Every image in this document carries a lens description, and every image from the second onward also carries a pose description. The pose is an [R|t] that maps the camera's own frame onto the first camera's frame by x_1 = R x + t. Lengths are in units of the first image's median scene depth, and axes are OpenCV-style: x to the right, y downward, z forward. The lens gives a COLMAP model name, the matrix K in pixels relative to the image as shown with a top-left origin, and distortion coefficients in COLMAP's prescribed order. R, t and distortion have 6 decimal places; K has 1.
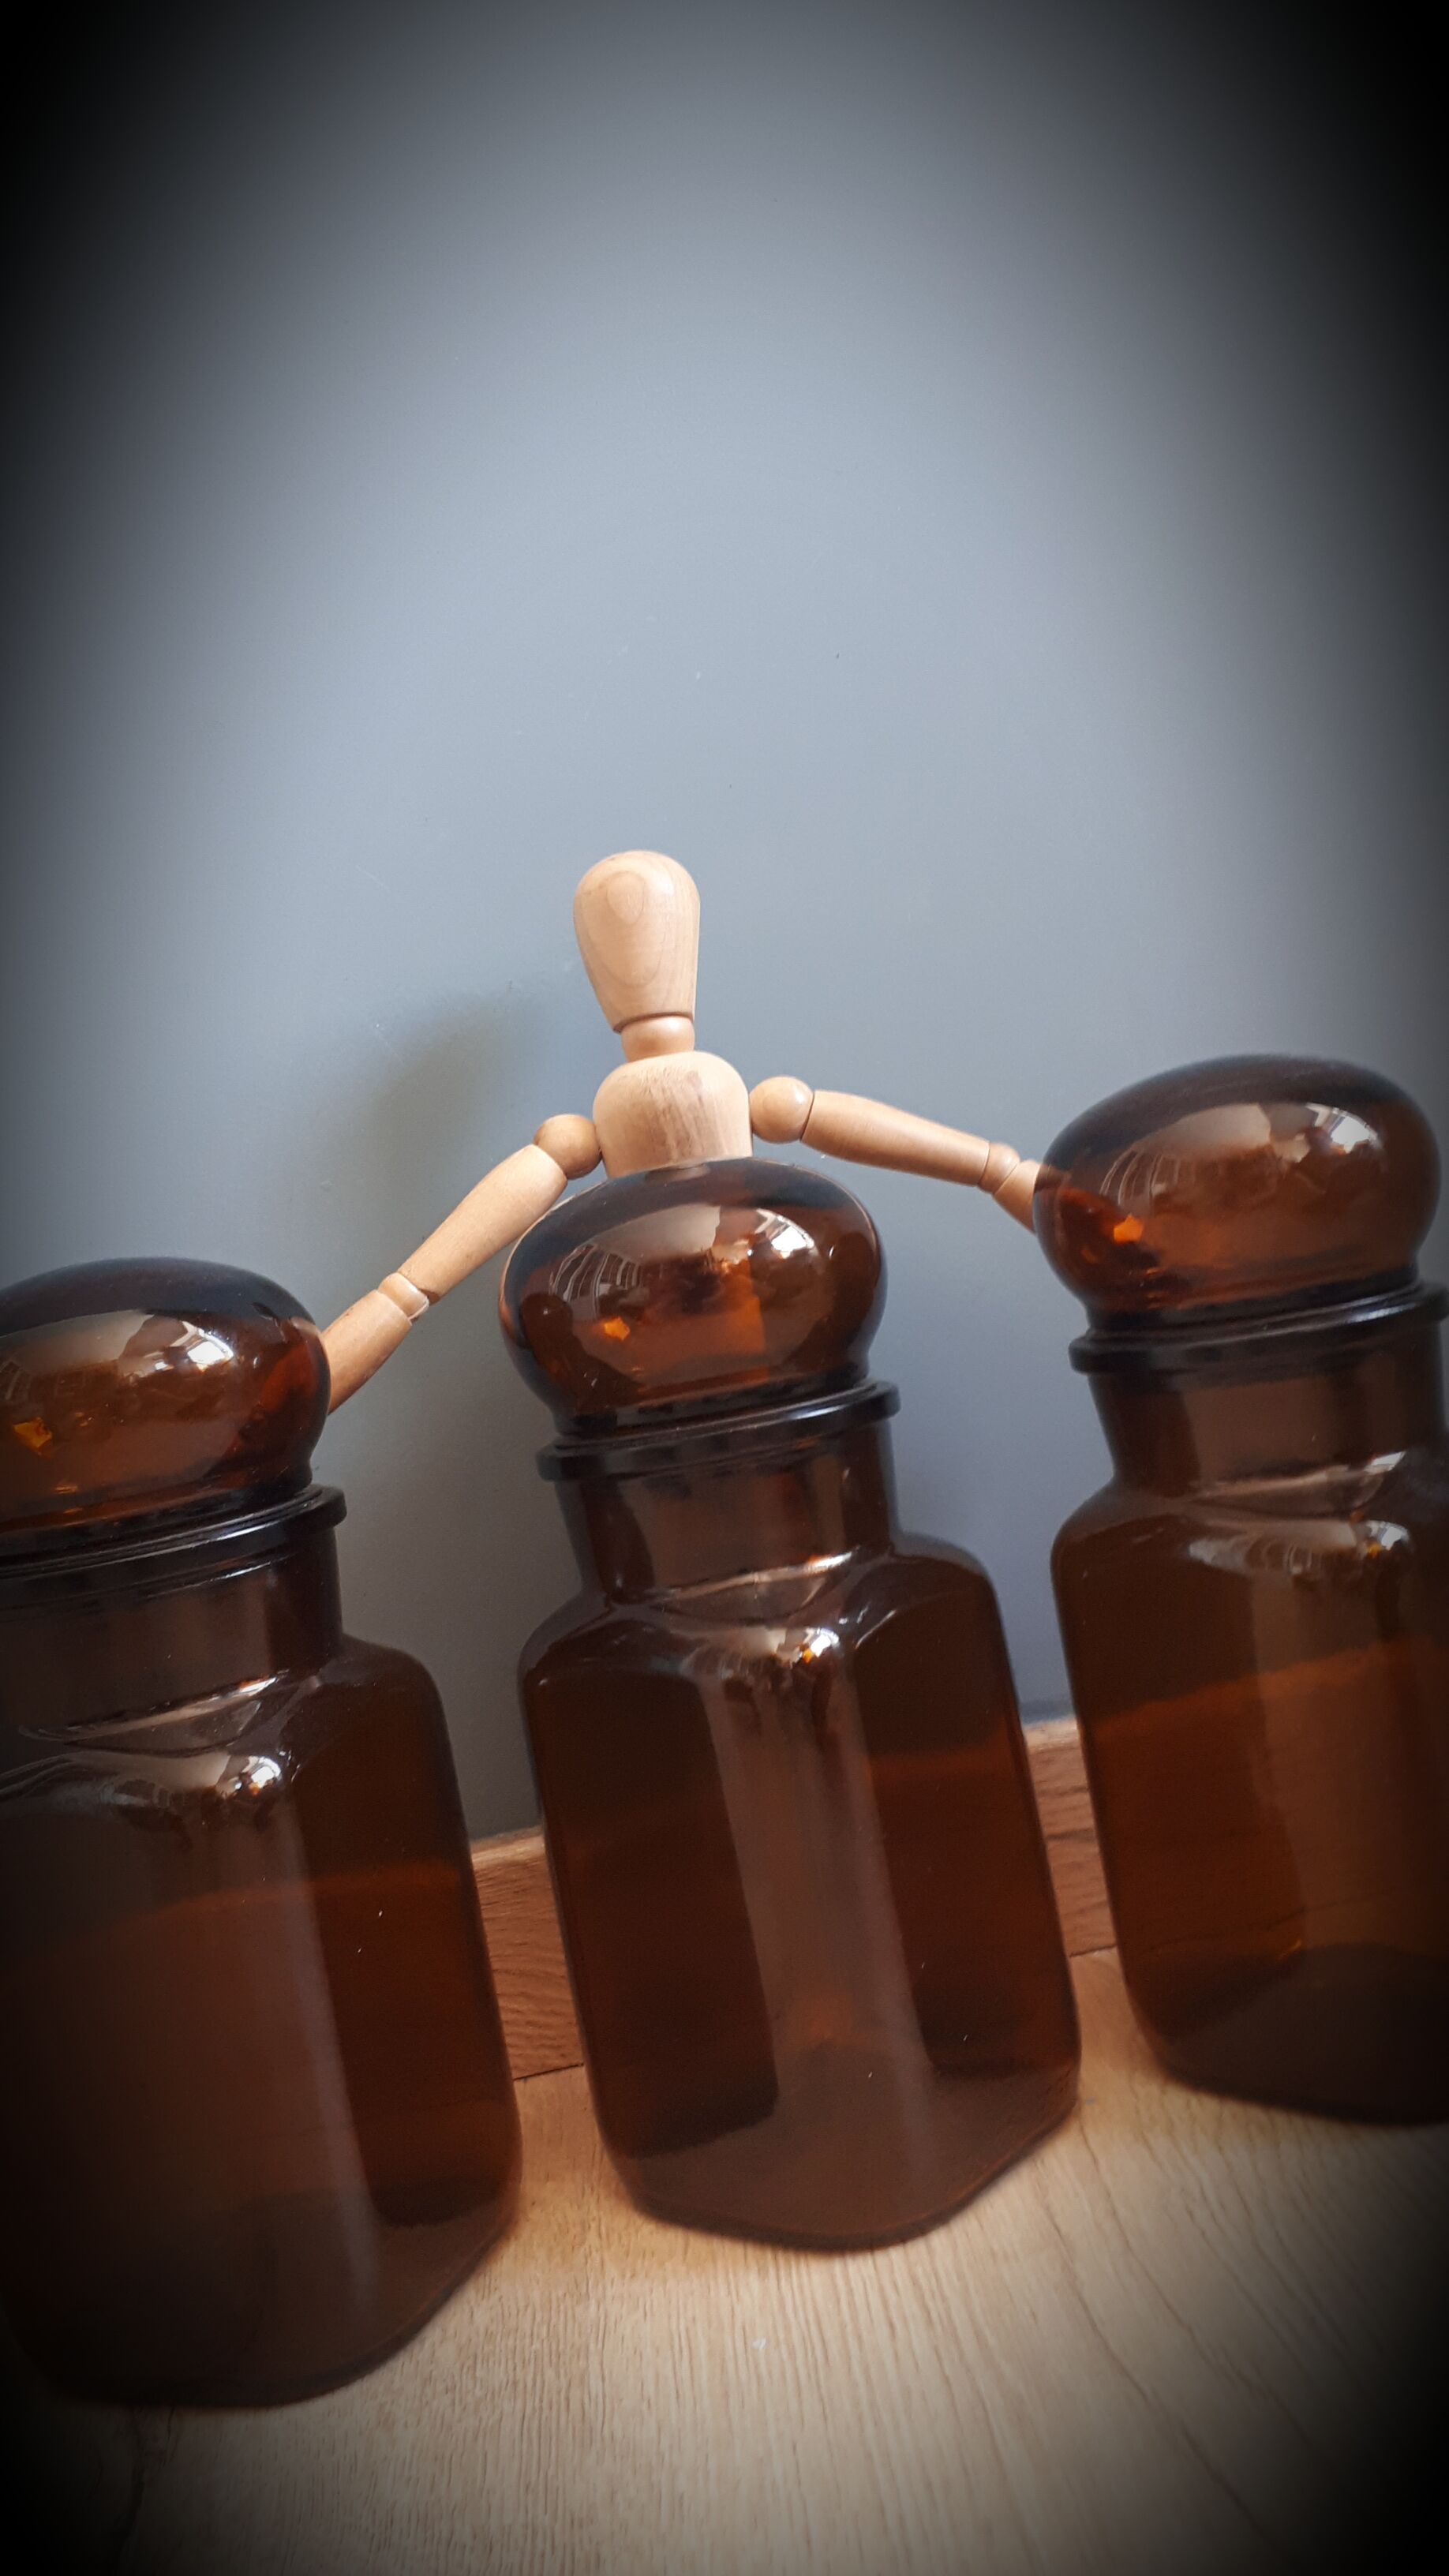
lens RADIAL K [[2024.8, 0, 713.1], [0, 2024.8, 1273.6], [0, 0, 1]] dist [0.072411, -0.103631]
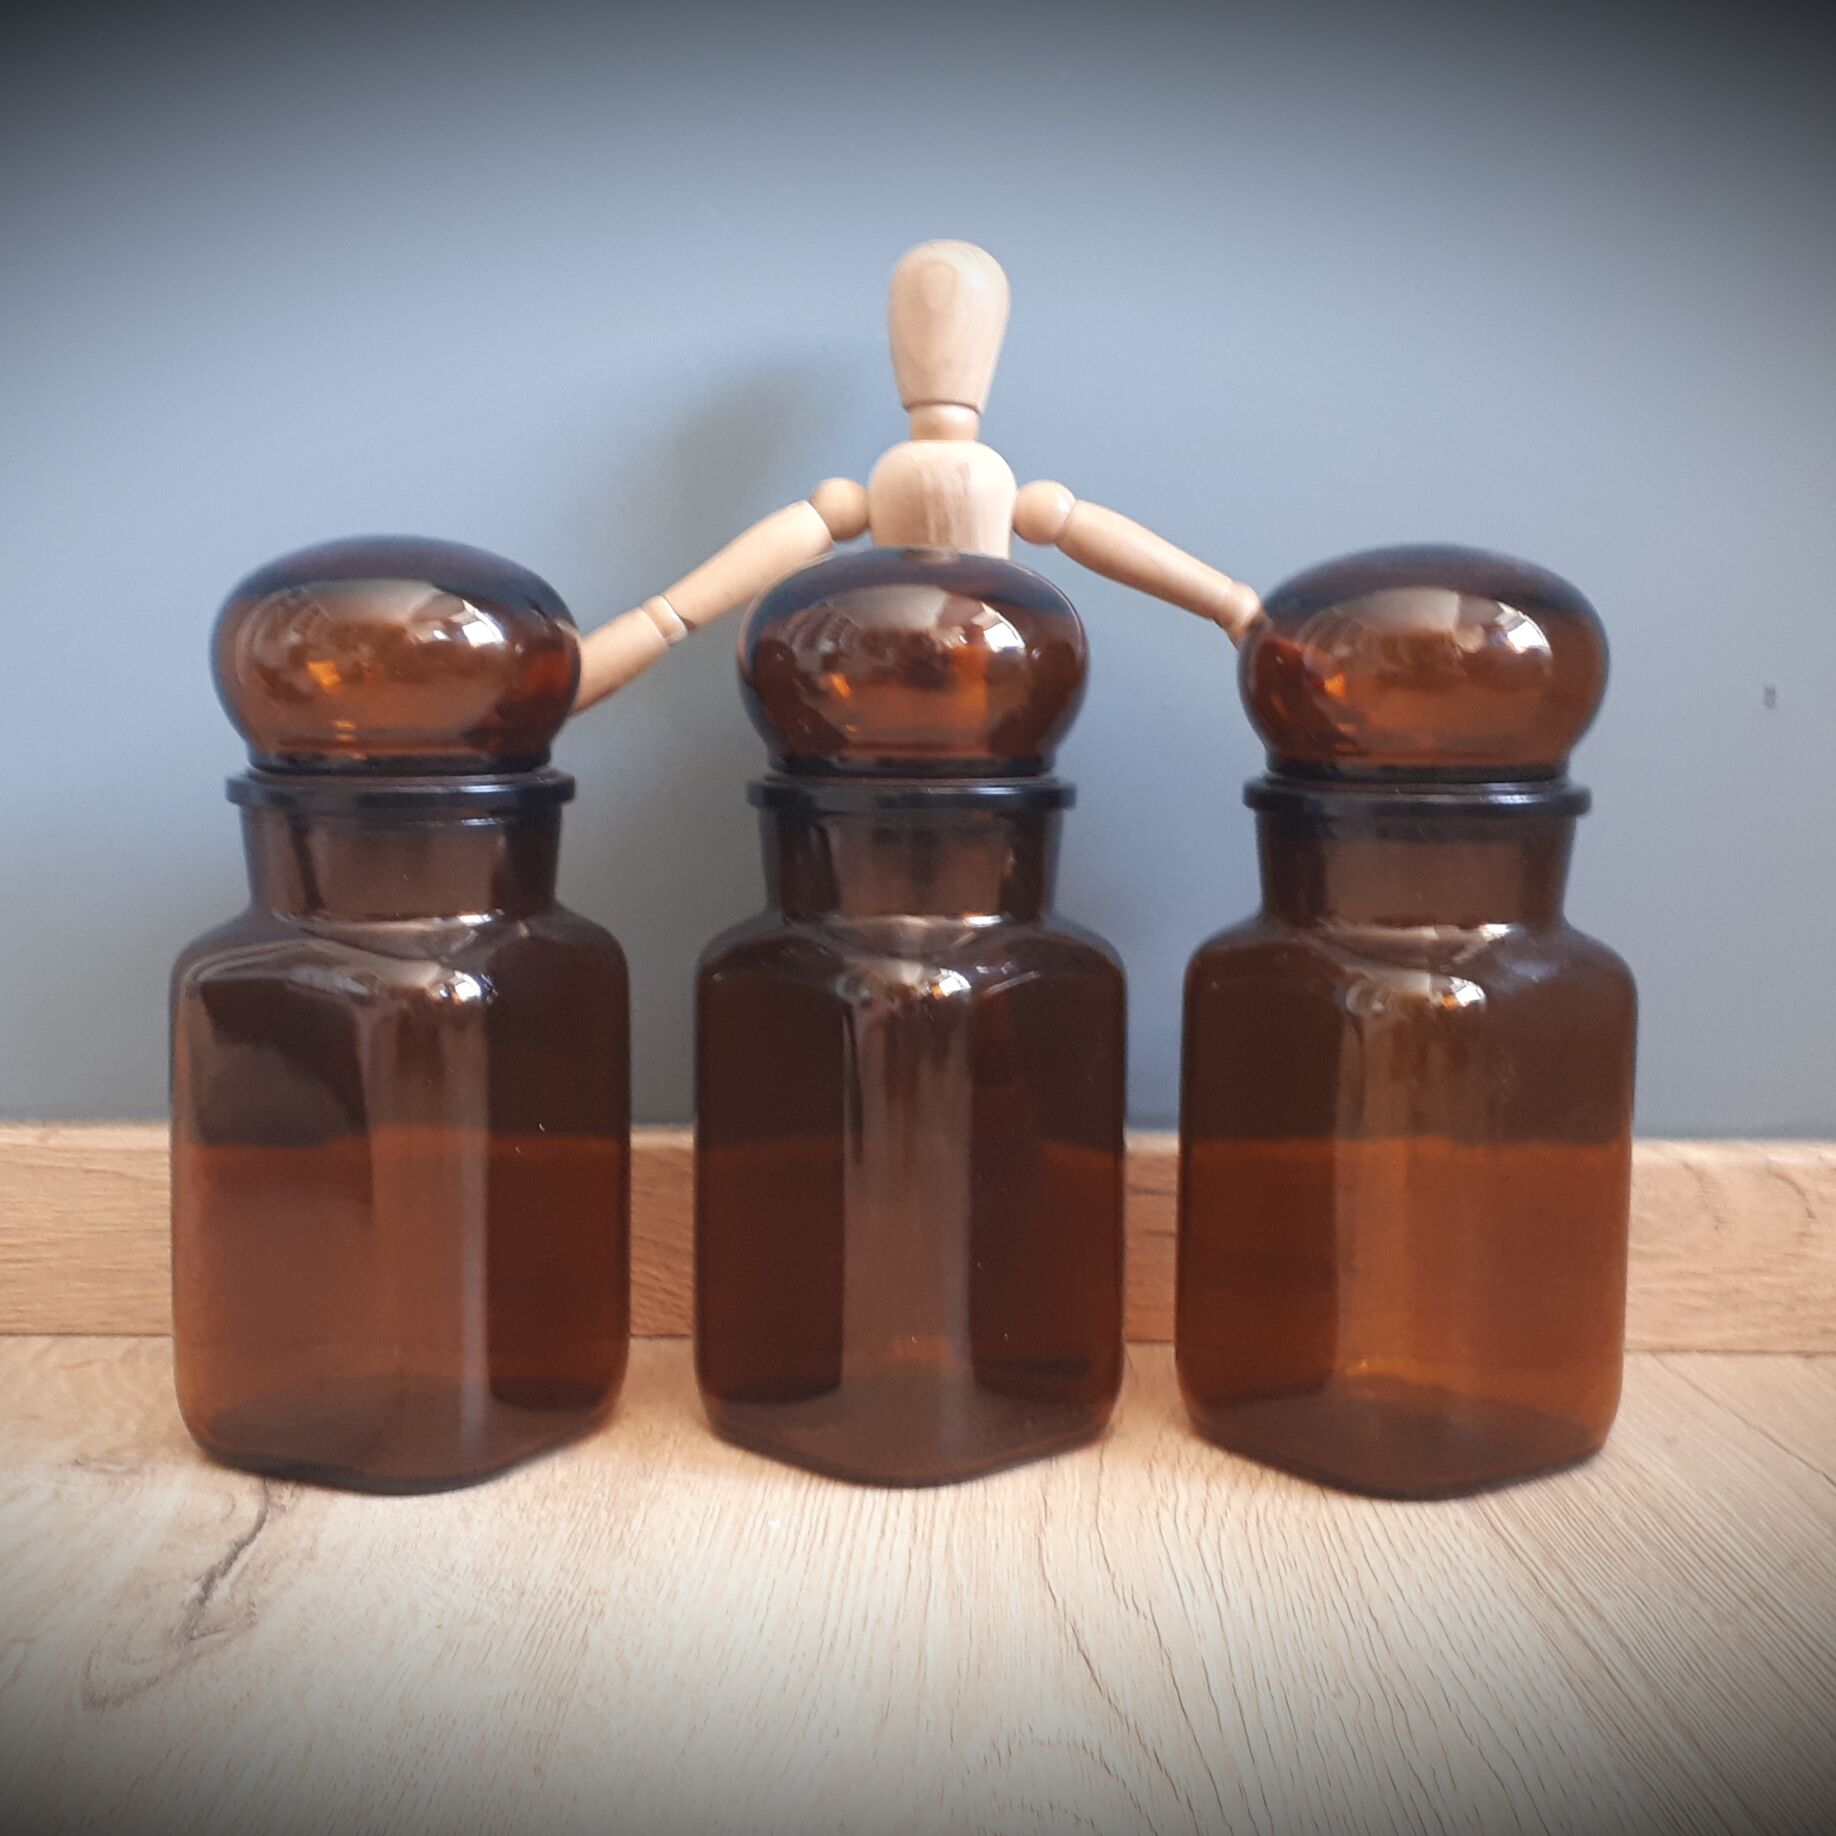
lens RADIAL K [[2530.8, 0, 877.5], [0, 2530.8, 904.8], [0, 0, 1]] dist [0.159465, 0.000000]
pose [[0.975997, 0.201292, -0.083136, 0.115455], [-0.192248, 0.975671, 0.105386, -0.005388], [0.102326, -0.086873, 0.990950, -0.398100]]
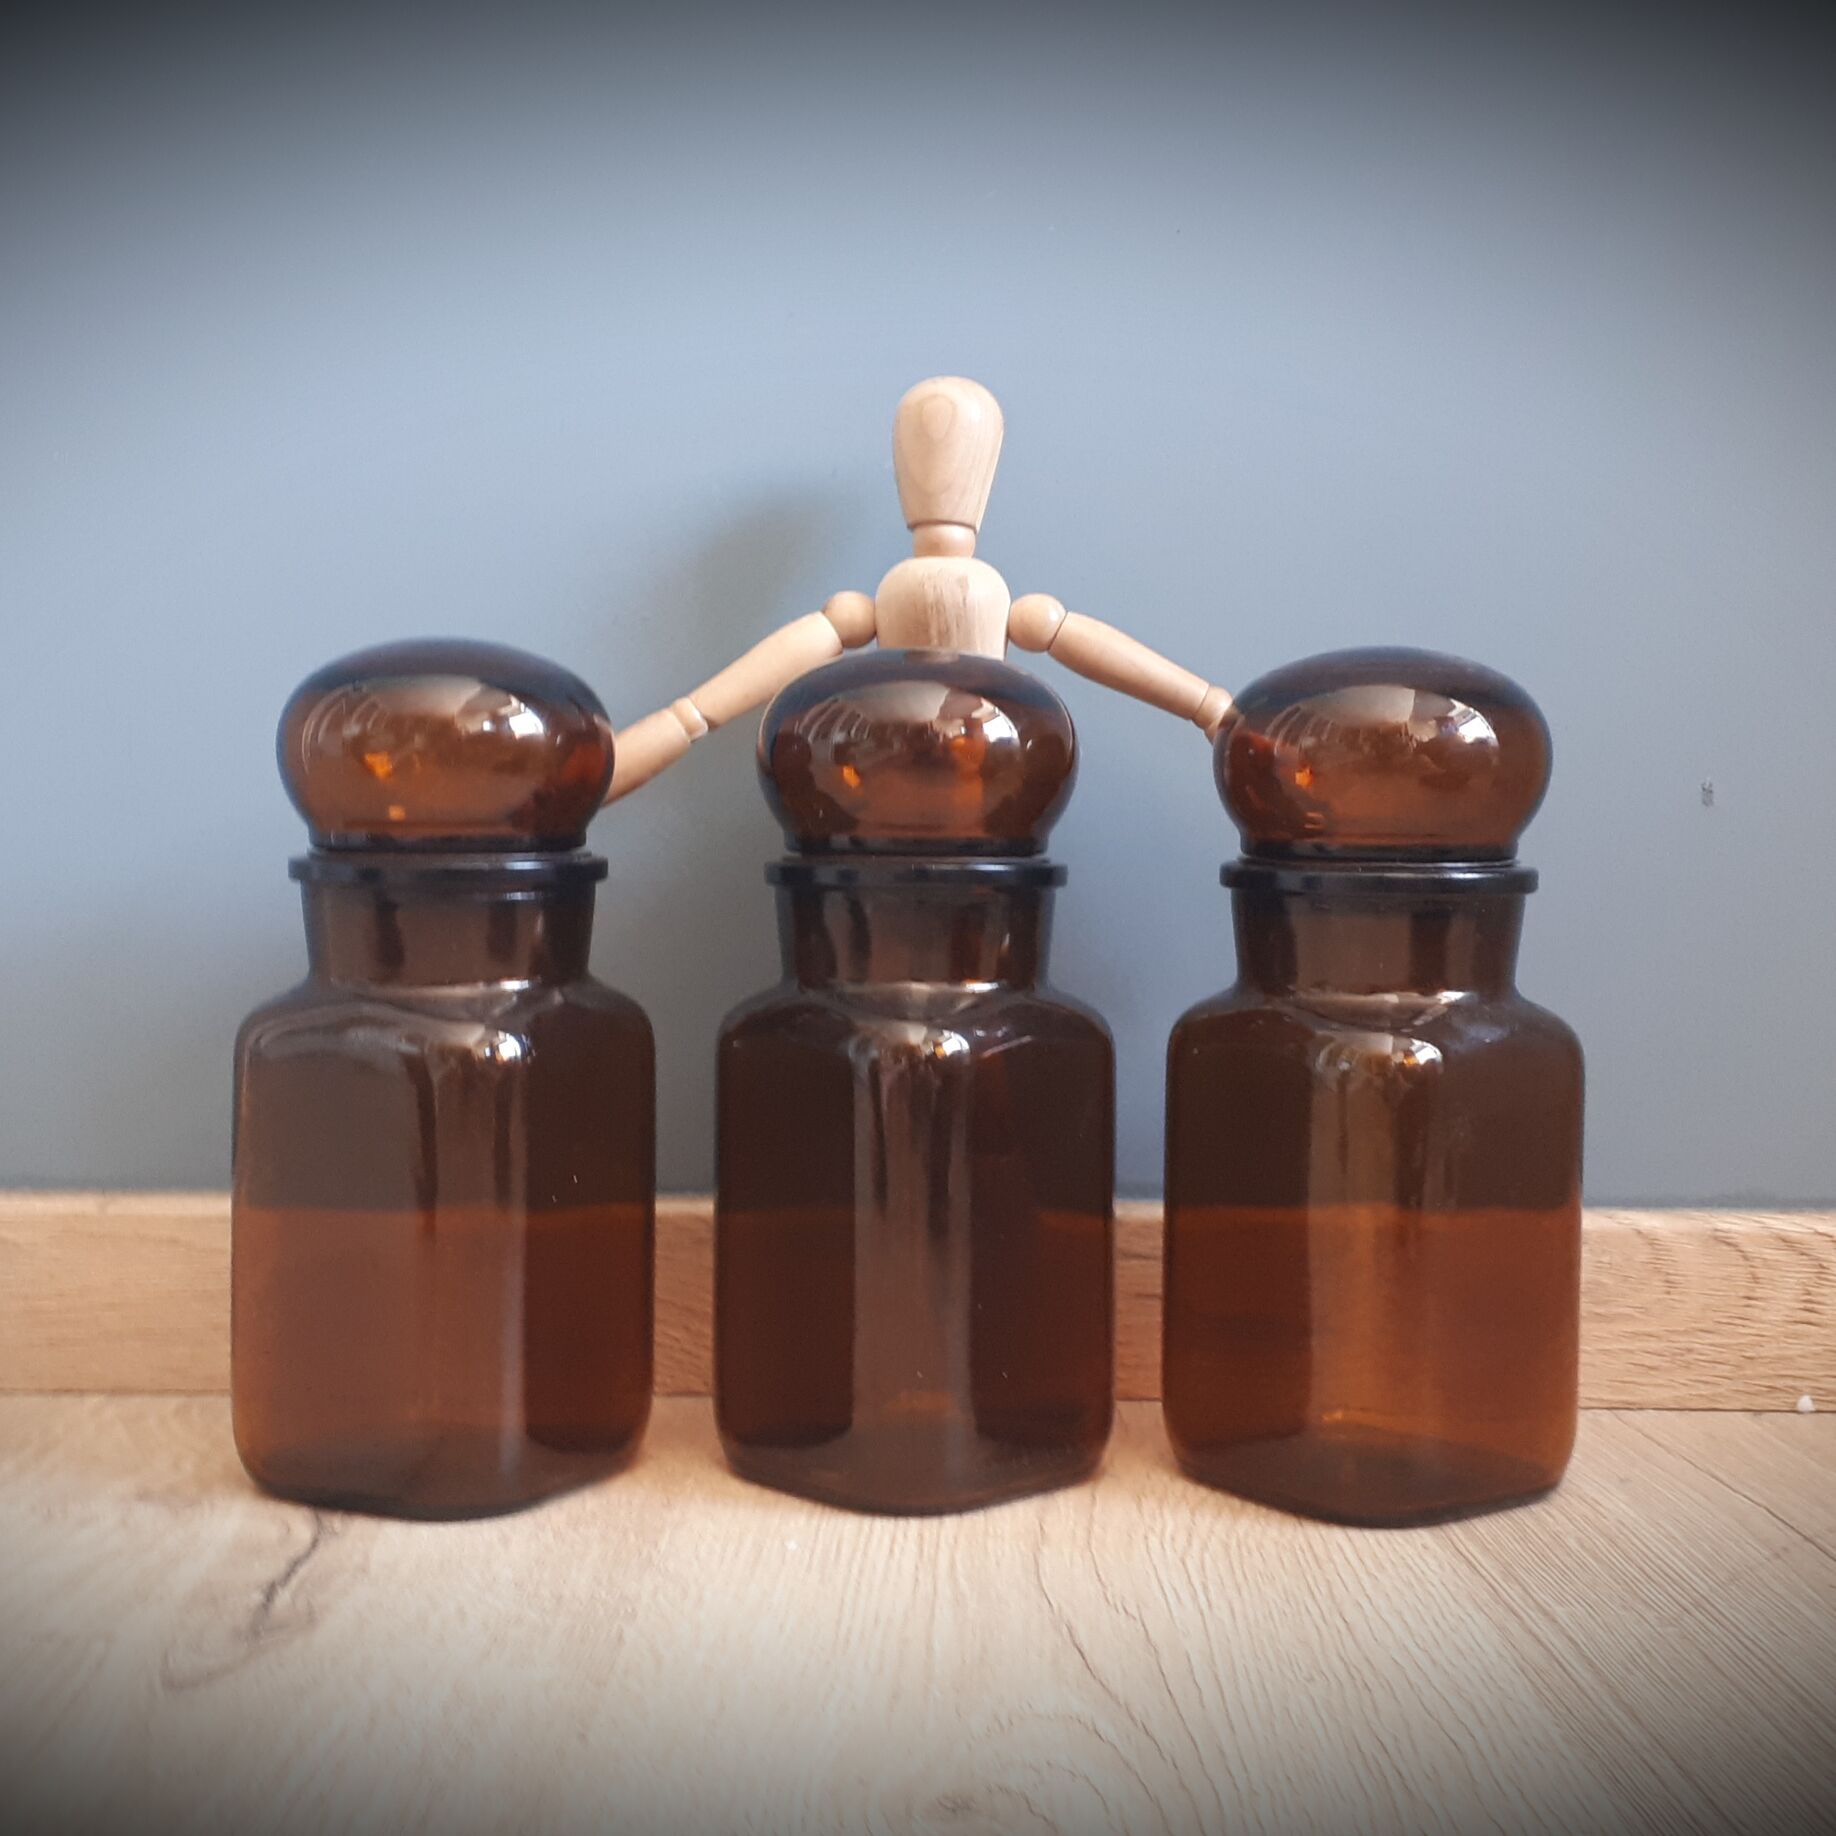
lens RADIAL K [[2530.8, 0, 876.5], [0, 2530.8, 902.8], [0, 0, 1]] dist [0.159465, 0.000000]
pose [[0.976259, 0.196261, -0.091648, 0.125012], [-0.192777, 0.980186, 0.045522, 0.031476], [0.098766, -0.026773, 0.994750, -0.523523]]
